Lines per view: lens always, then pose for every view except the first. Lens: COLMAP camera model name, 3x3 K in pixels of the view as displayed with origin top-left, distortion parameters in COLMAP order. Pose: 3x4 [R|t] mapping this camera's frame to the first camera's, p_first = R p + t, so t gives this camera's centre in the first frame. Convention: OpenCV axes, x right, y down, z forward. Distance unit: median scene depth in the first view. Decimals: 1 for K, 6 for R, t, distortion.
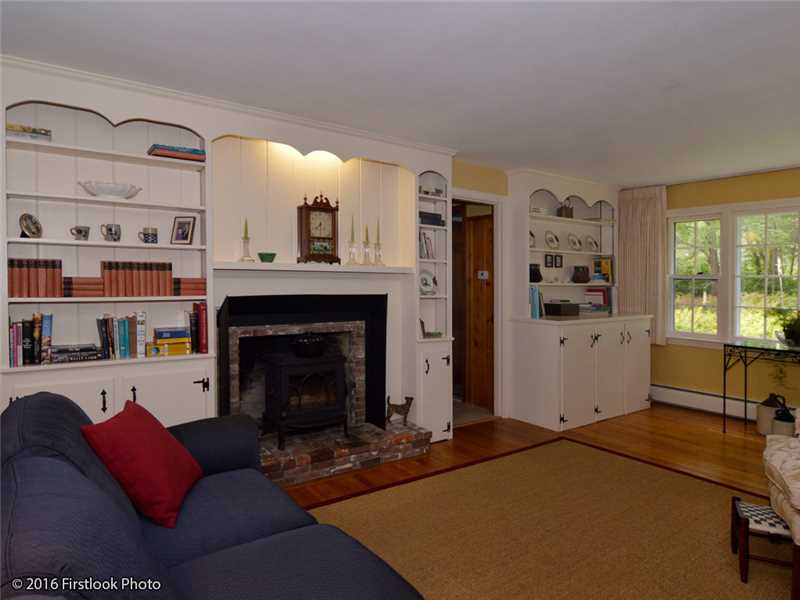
lens RADIAL K [[509.9, 0, 398.0], [0, 509.9, 285.7], [0, 0, 1]] dist [0.000374, -0.000949]
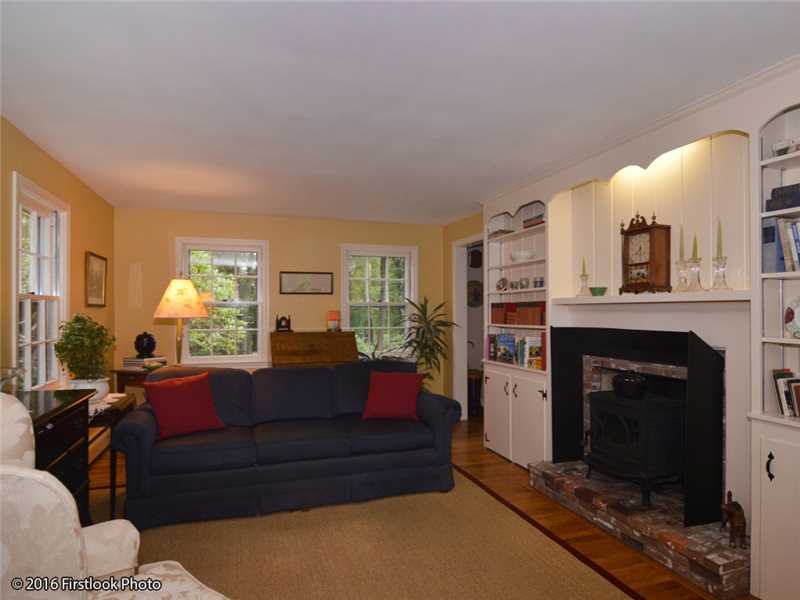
lens RADIAL K [[547.6, 0, 399.3], [0, 547.6, 320.5], [0, 0, 1]] dist [-0.005808, -0.005365]
pose [[-0.354034, 0.004977, -0.935219, 0.623095], [-0.010687, 0.999899, 0.009367, -0.001678], [0.935171, 0.013311, -0.353945, 0.685451]]
